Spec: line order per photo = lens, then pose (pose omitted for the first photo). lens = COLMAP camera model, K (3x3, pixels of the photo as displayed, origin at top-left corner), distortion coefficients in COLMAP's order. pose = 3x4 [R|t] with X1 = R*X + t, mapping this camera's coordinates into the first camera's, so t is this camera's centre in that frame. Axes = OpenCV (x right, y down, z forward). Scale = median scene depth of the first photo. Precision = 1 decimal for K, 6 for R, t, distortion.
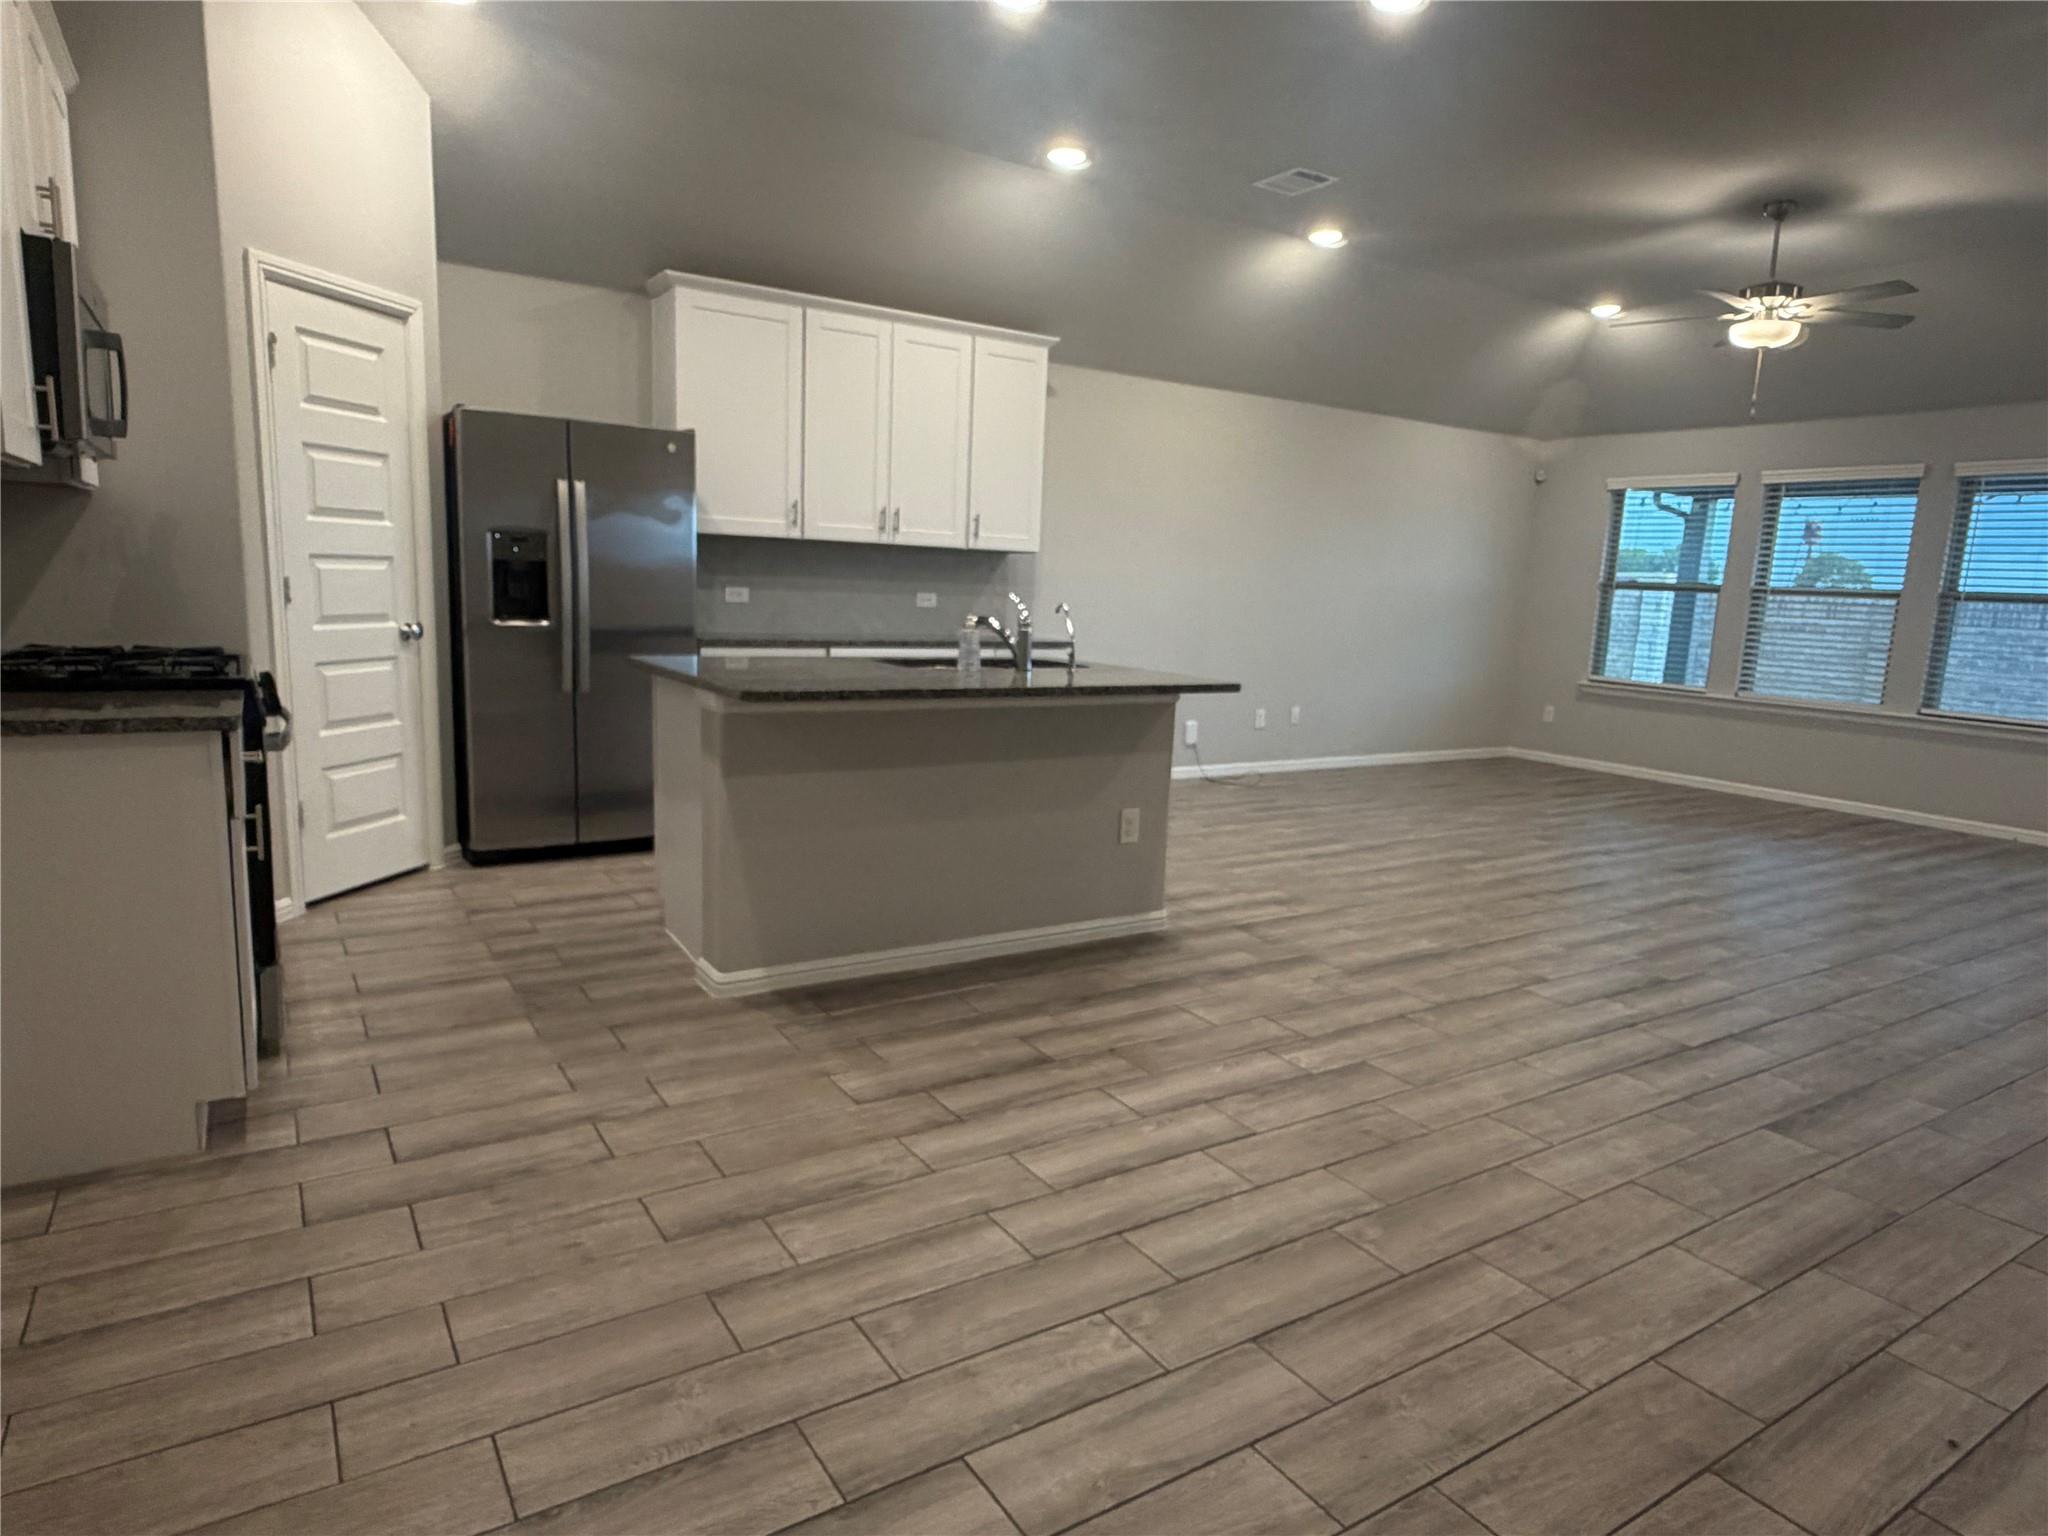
lens RADIAL K [[1194.2, 0, 1023.7], [0, 1194.2, 767.7], [0, 0, 1]] dist [0.000772, -0.001068]
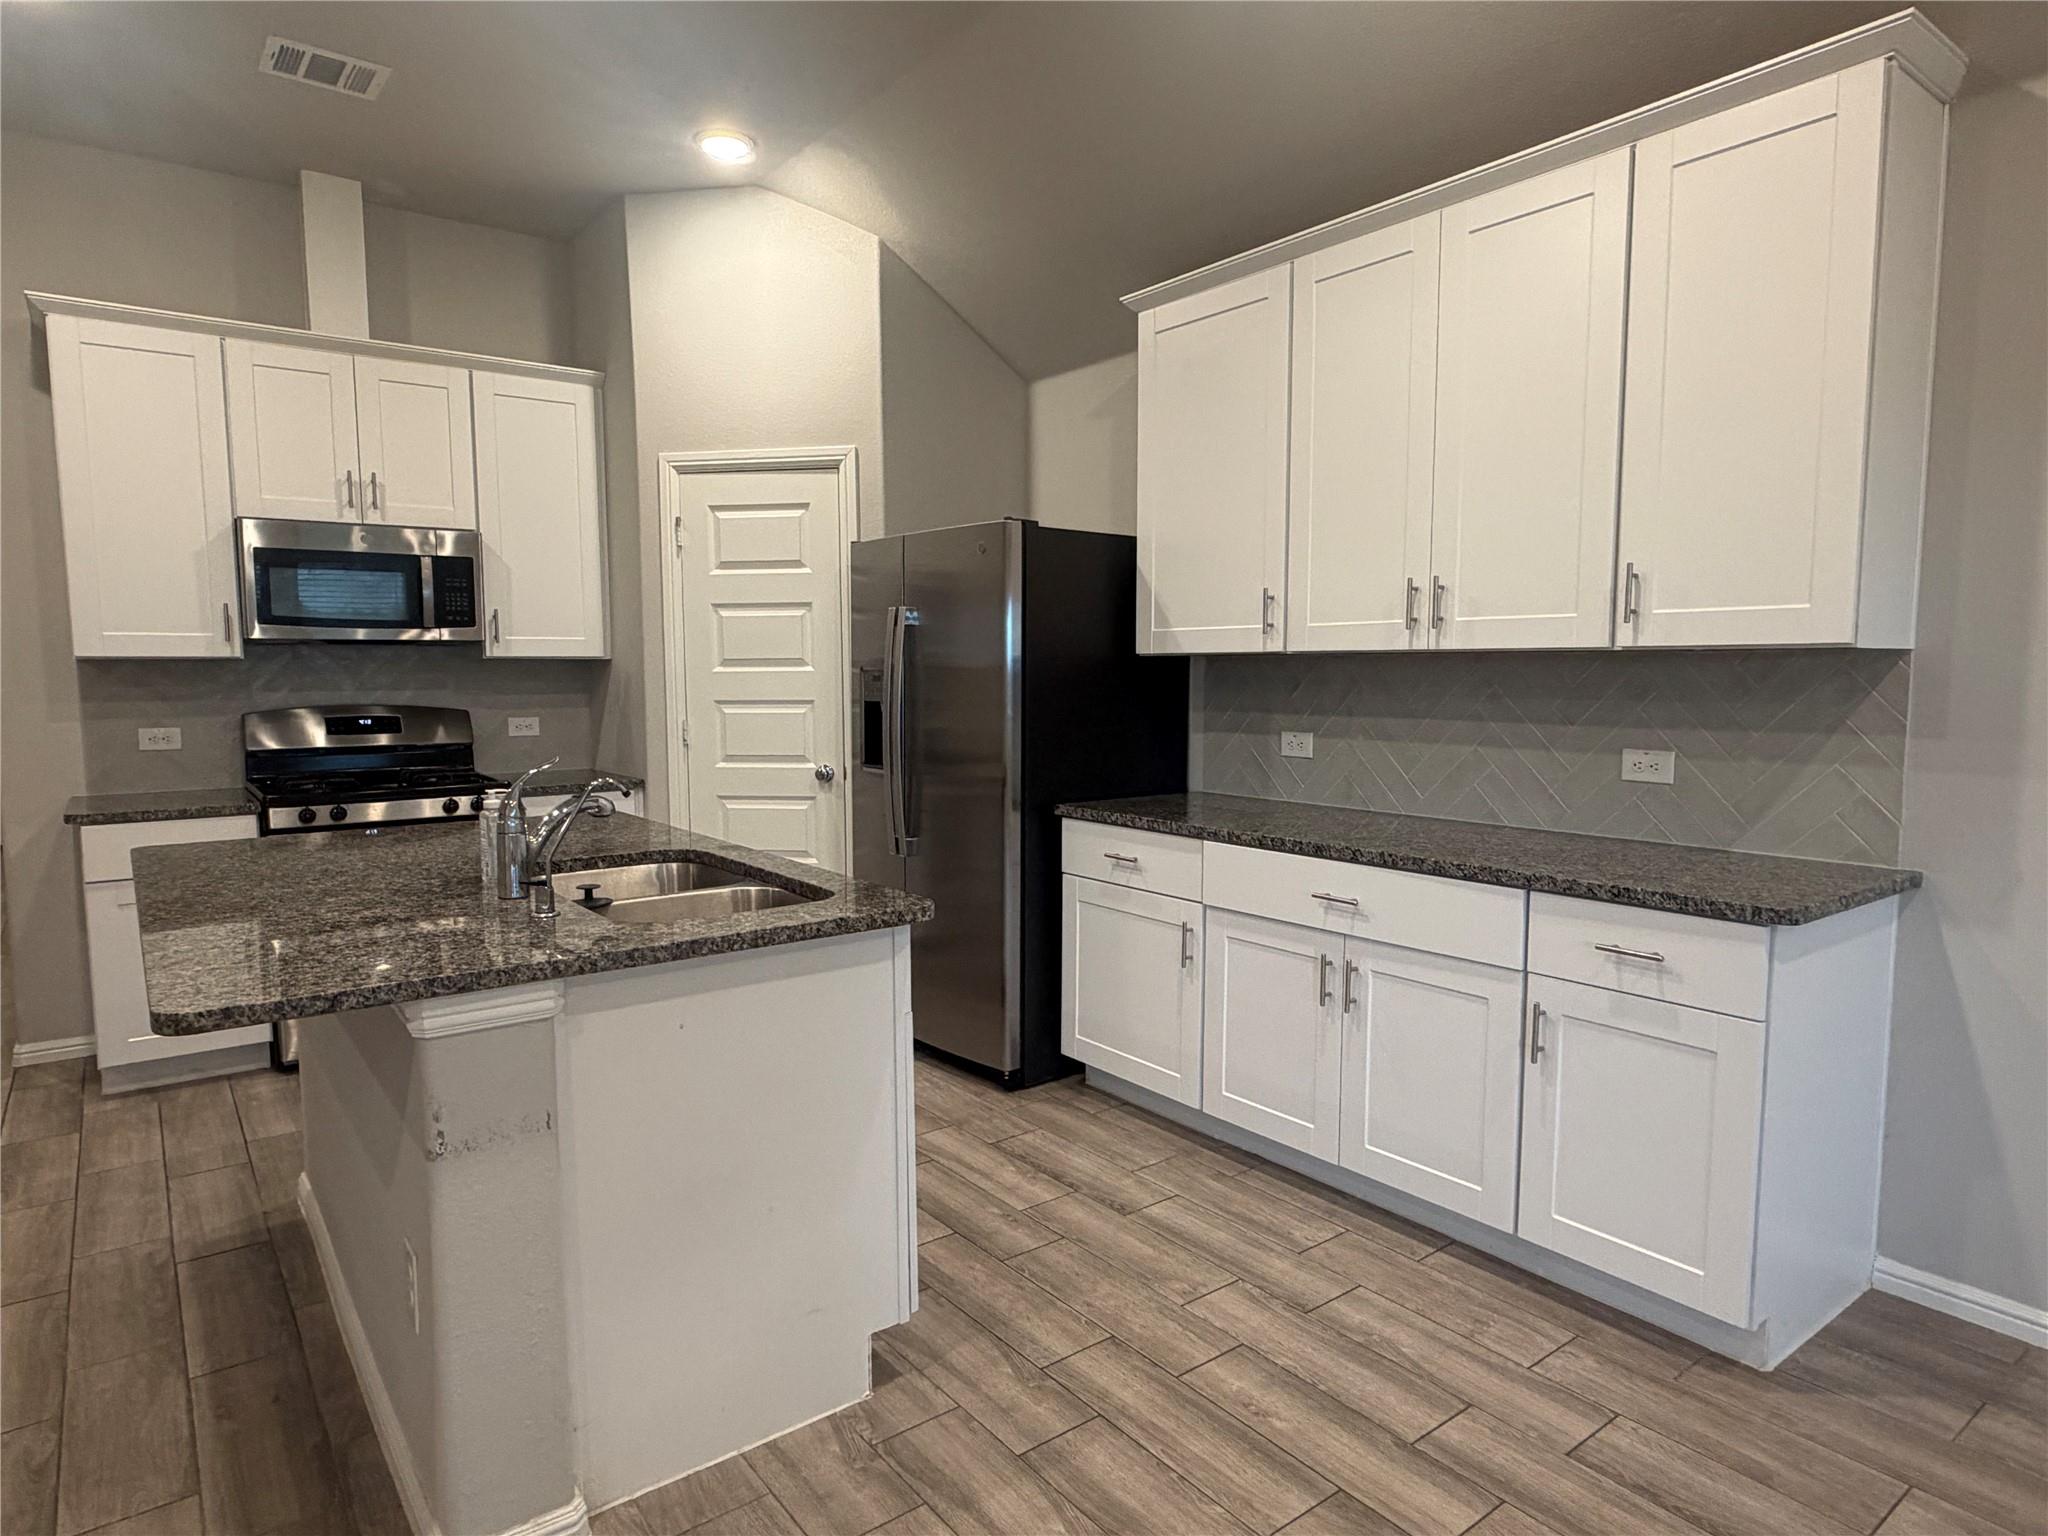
lens RADIAL K [[1194.2, 0, 1025.6], [0, 1194.2, 774.2], [0, 0, 1]] dist [0.000772, -0.001068]
pose [[0.081704, 0.050717, -0.995365, 0.507704], [-0.149129, 0.988083, 0.038105, -0.178225], [0.985436, 0.145324, 0.088294, 1.087617]]
